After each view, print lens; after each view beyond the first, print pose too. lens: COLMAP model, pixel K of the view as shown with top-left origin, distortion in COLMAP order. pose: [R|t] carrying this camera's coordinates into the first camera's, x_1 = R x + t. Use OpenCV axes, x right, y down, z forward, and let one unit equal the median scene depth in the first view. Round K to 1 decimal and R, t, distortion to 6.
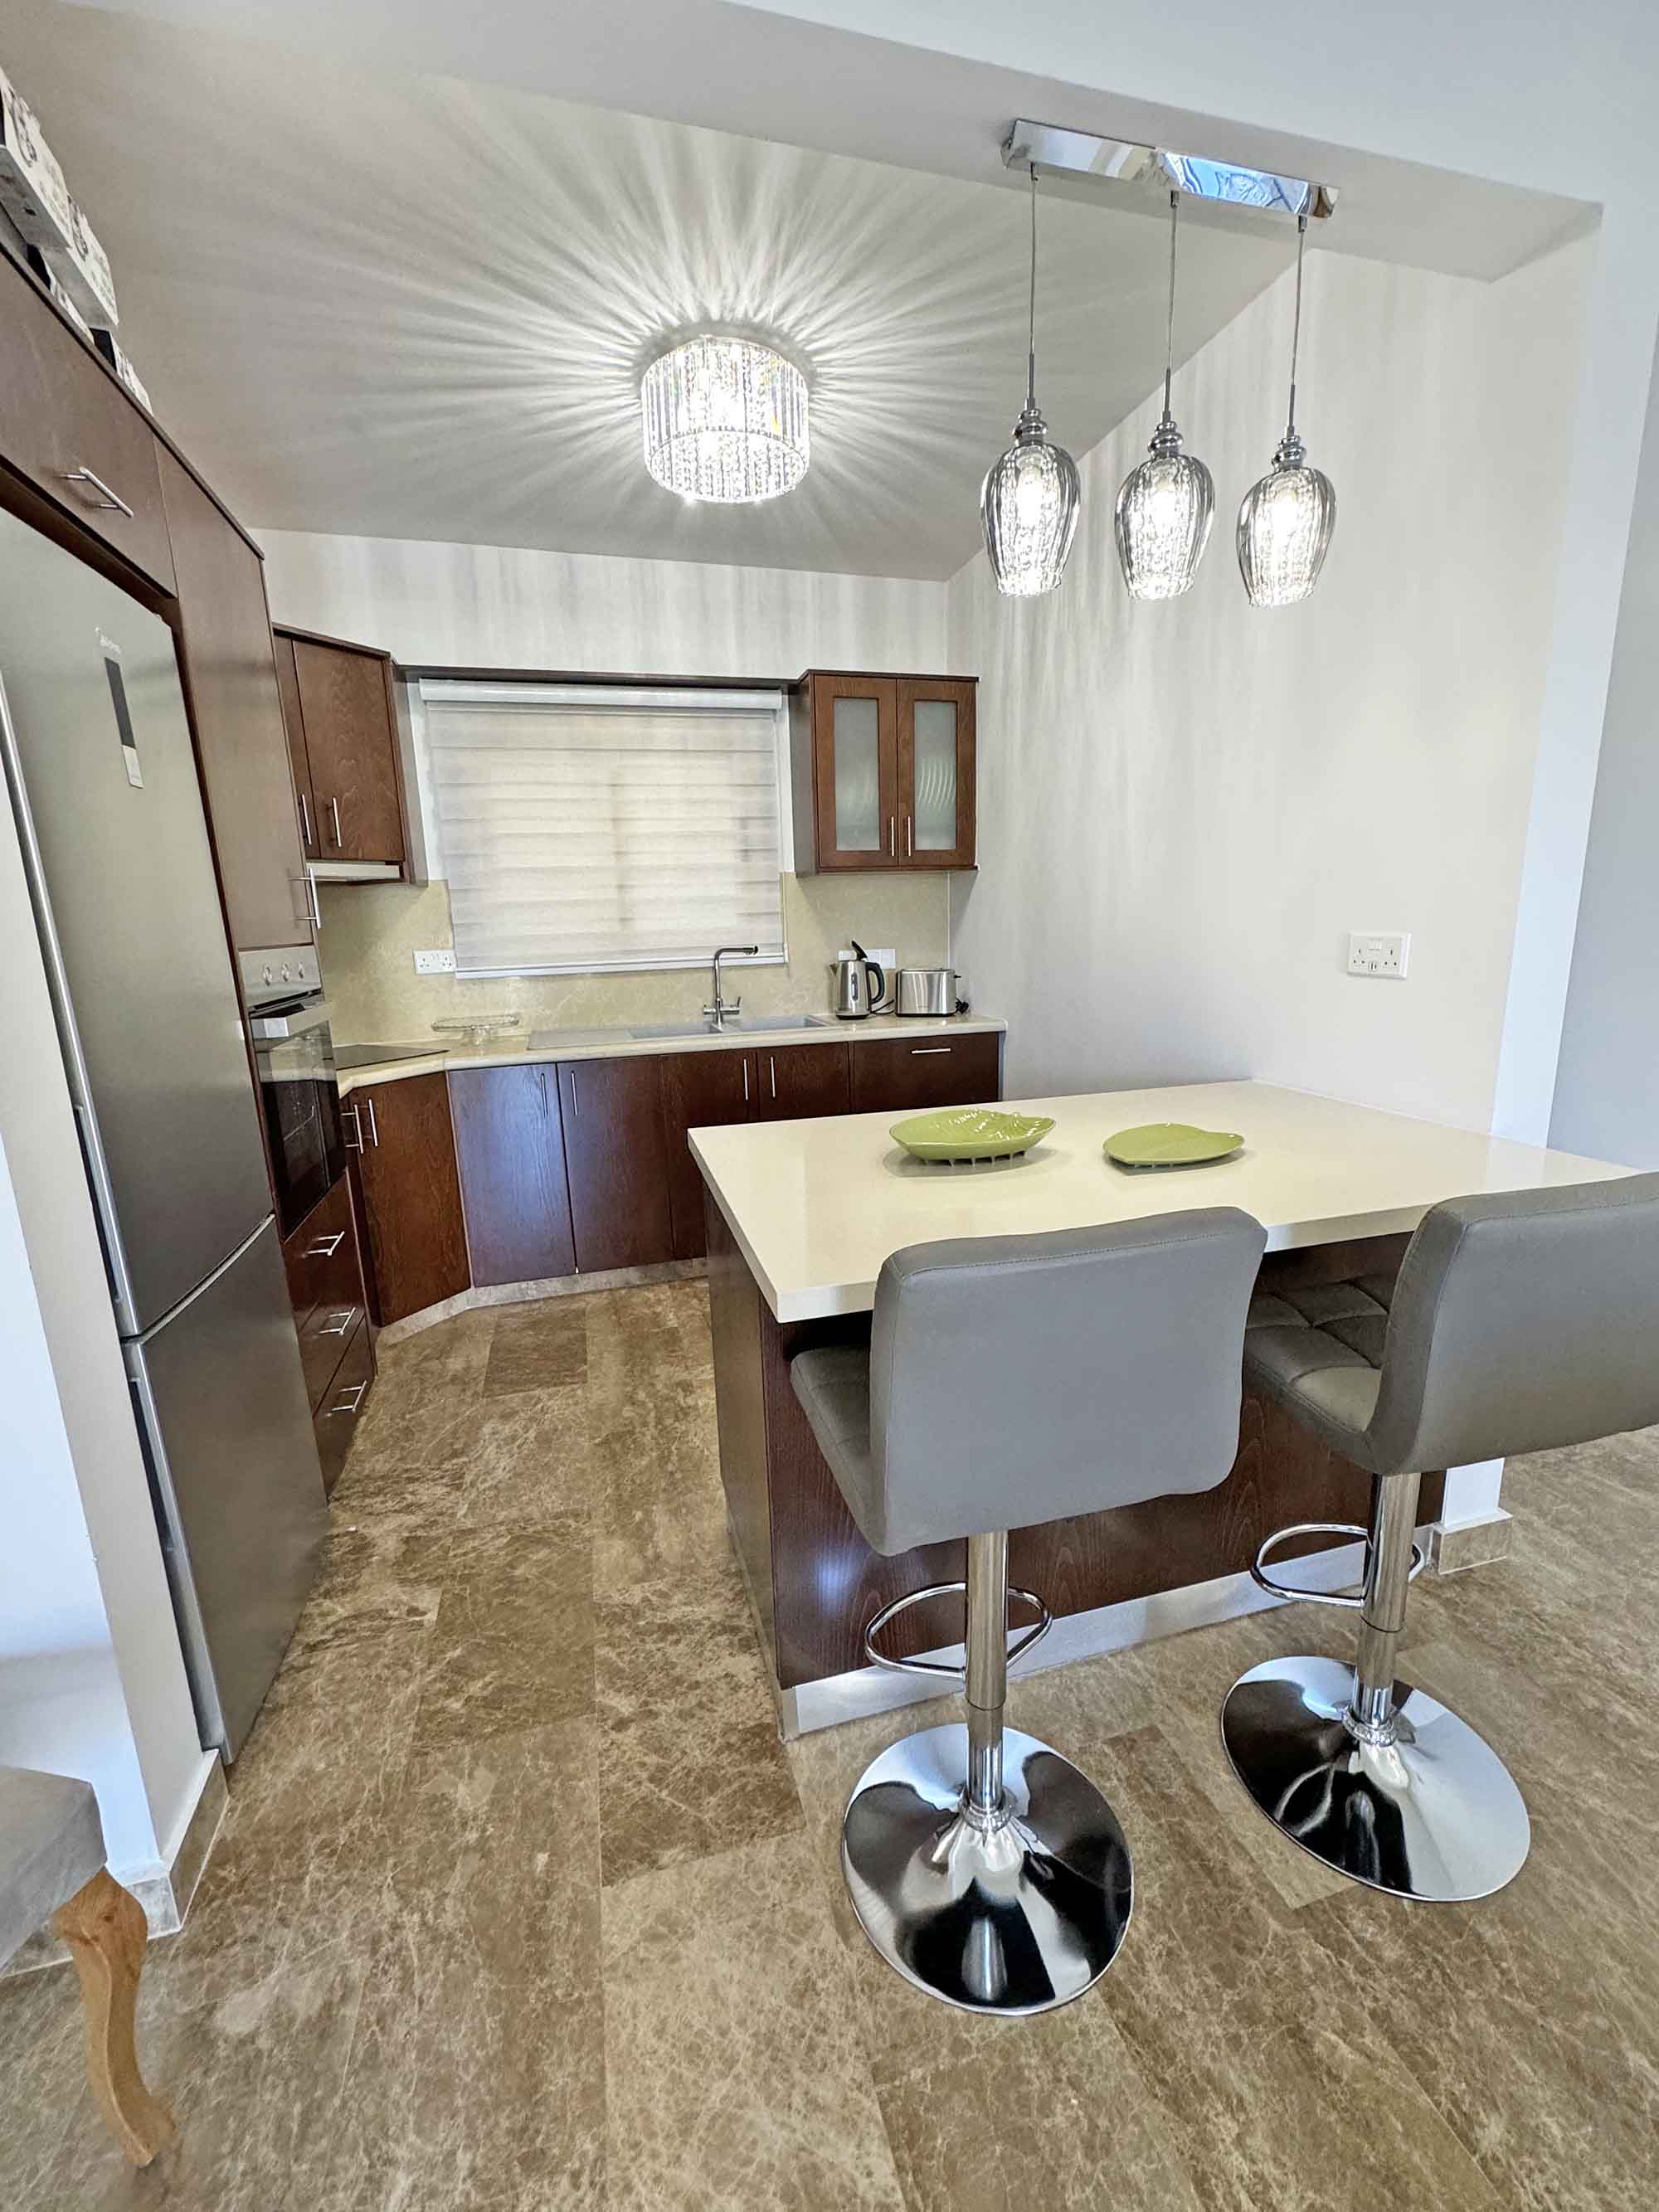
lens RADIAL K [[891.2, 0, 826.8], [0, 891.2, 1108.1], [0, 0, 1]] dist [-0.003625, -0.000076]
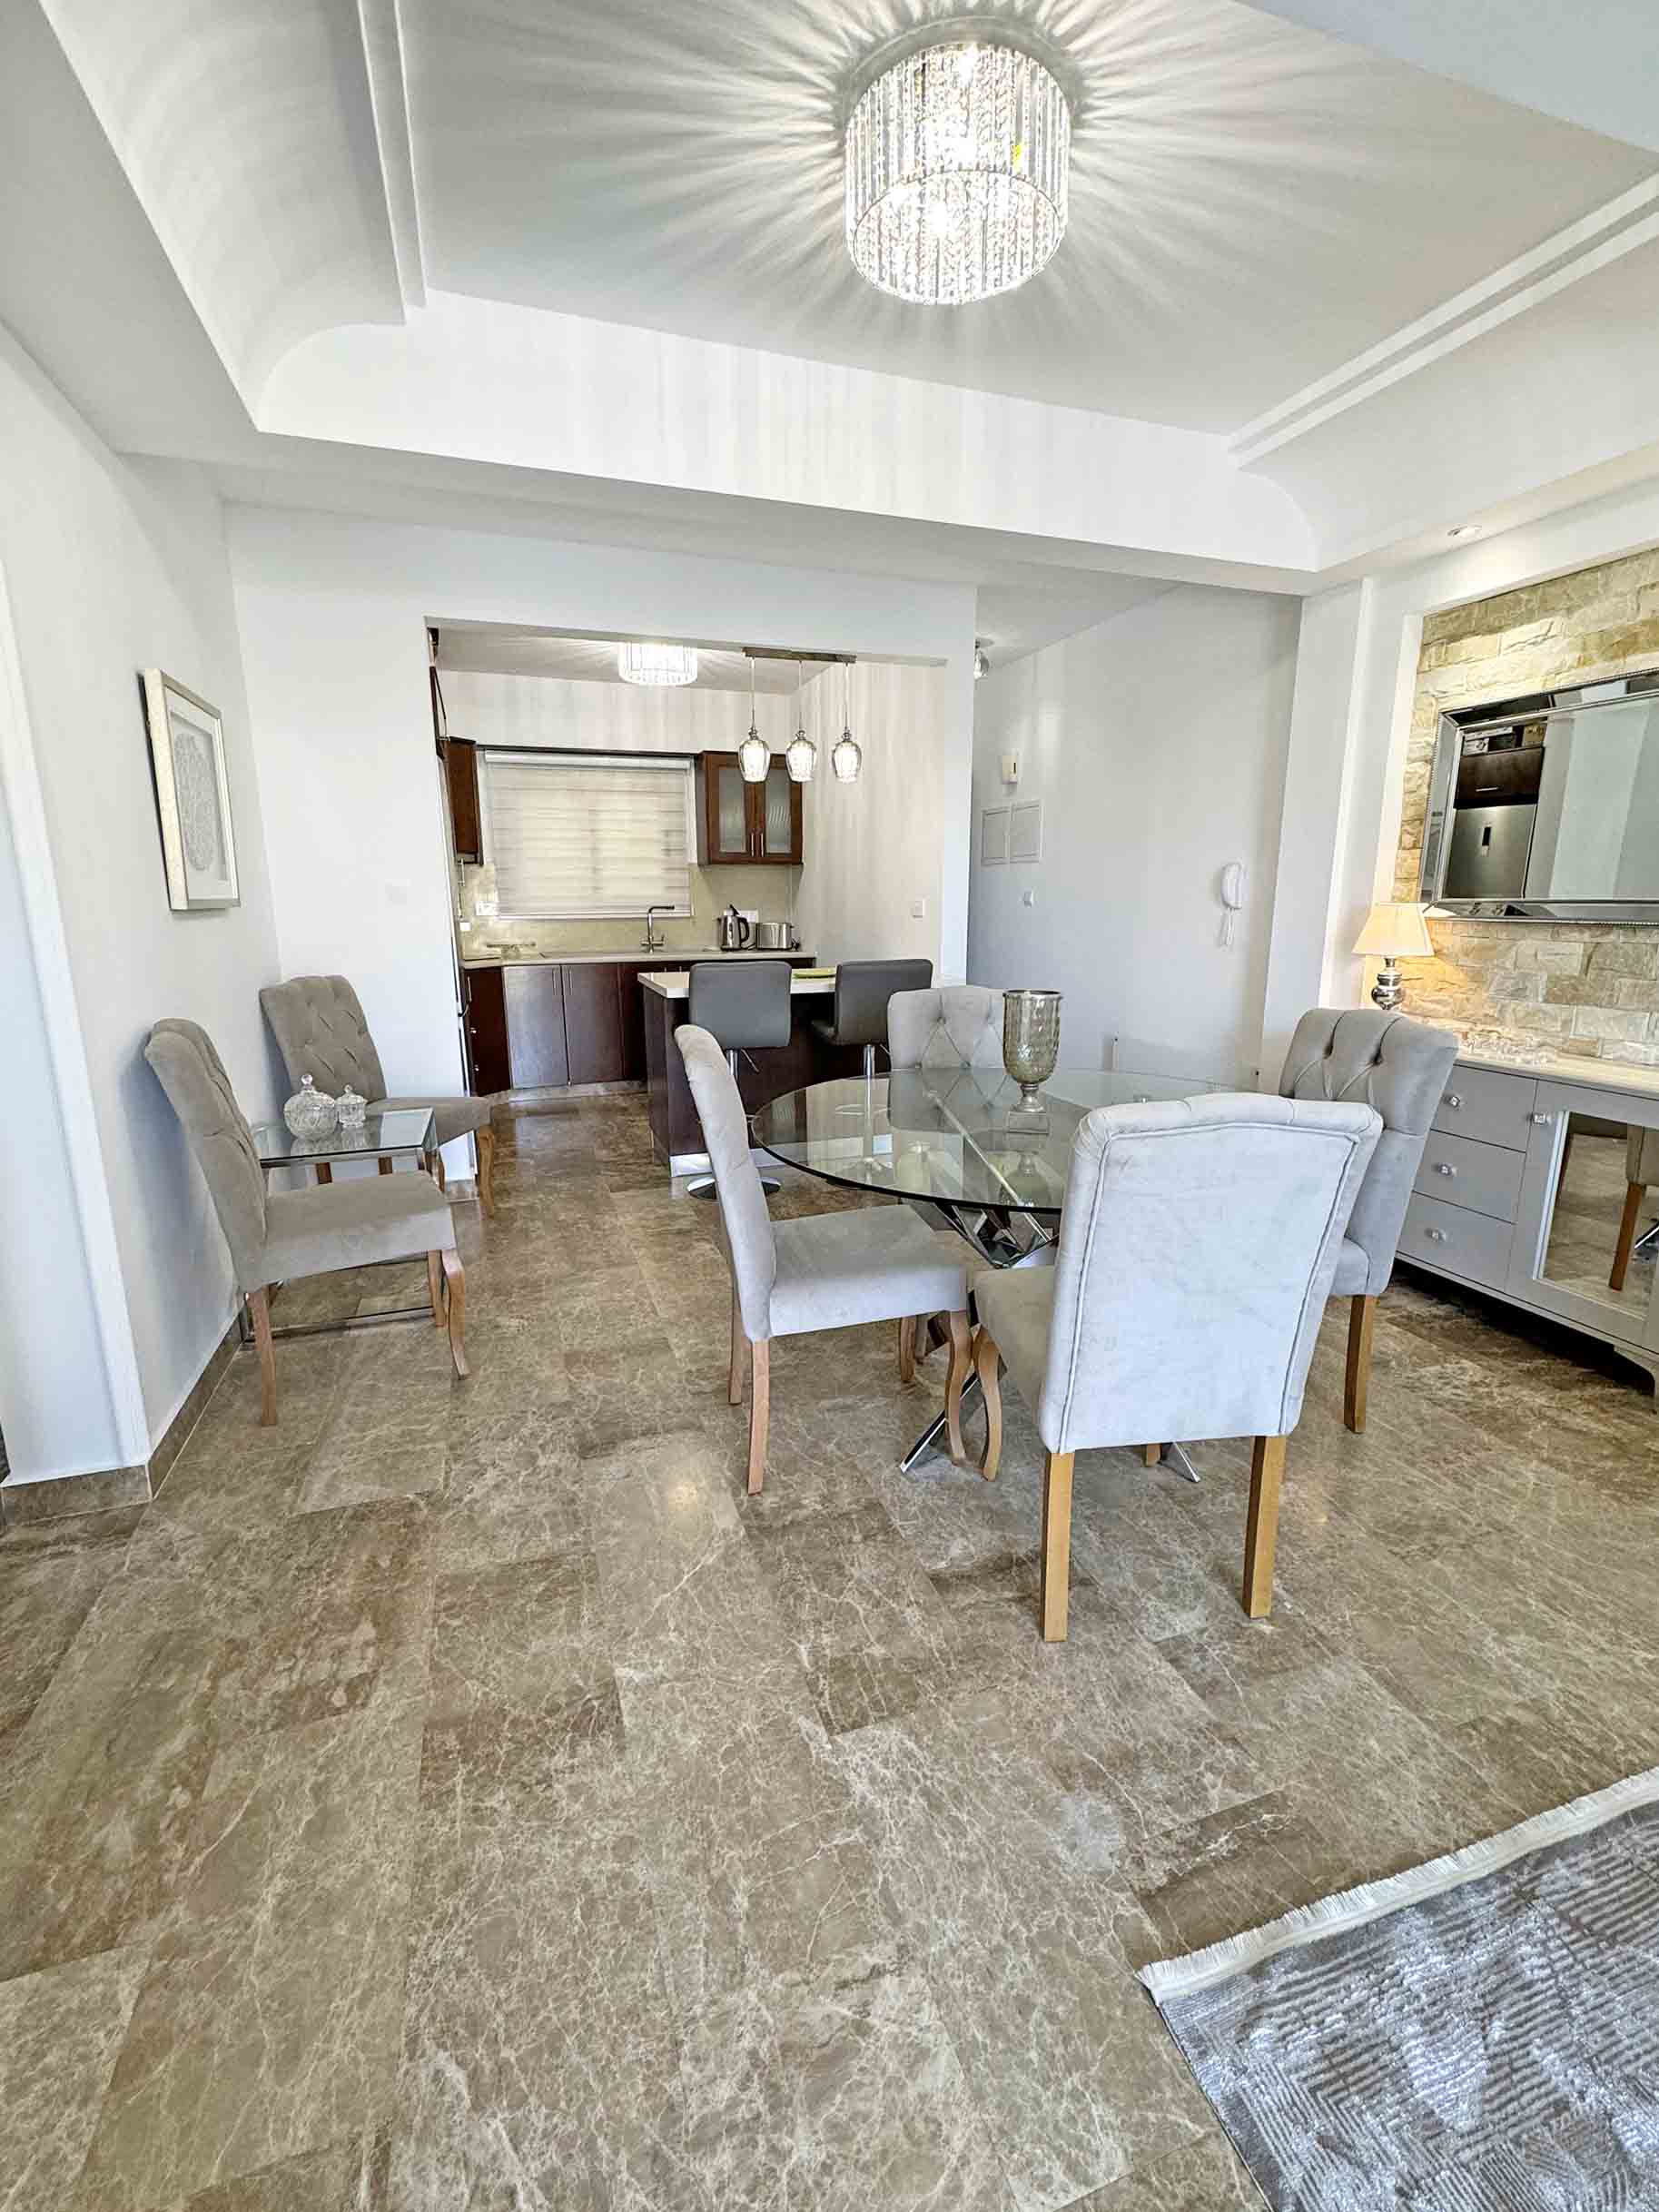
lens RADIAL K [[969.1, 0, 828.1], [0, 969.1, 1093.2], [0, 0, 1]] dist [0.002222, -0.000198]
pose [[0.997822, 0.012300, 0.064805, 0.101124], [-0.011430, 0.999840, -0.013775, 0.200095], [-0.064964, 0.013004, 0.997803, -0.871405]]
